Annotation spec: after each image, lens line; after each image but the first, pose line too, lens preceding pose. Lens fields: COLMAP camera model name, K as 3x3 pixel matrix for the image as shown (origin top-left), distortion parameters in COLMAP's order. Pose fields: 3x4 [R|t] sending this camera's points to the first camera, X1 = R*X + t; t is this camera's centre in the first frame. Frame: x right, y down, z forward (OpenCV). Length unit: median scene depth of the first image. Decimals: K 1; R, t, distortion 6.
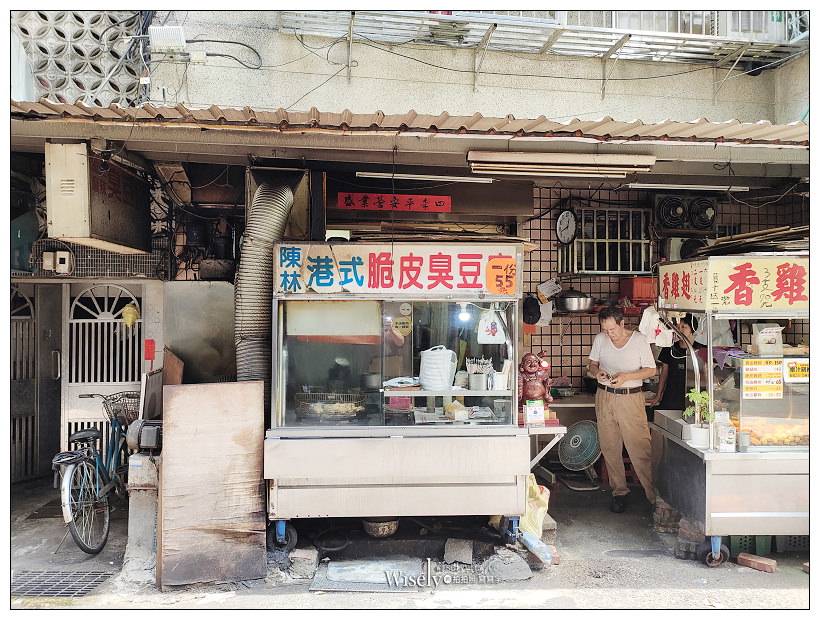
lens RADIAL K [[620.1, 0, 410.5], [0, 620.1, 311.3], [0, 0, 1]] dist [0.010718, 0.002271]
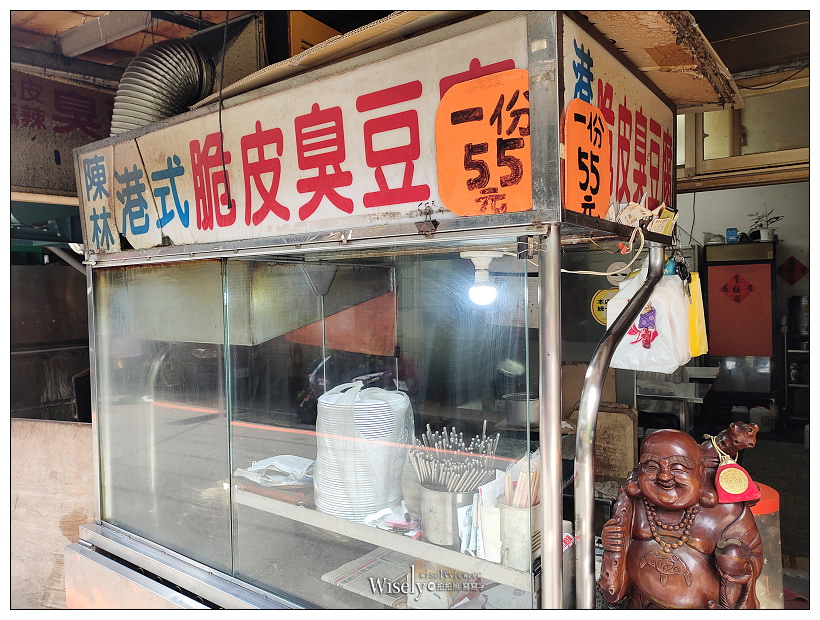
lens RADIAL K [[620.1, 0, 410.8], [0, 620.1, 308.4], [0, 0, 1]] dist [0.010718, 0.002271]
pose [[0.745031, 0.004951, -0.667011, 0.305435], [0.031126, 0.998625, 0.042179, 0.000782], [0.666303, -0.052186, 0.743853, 0.784181]]
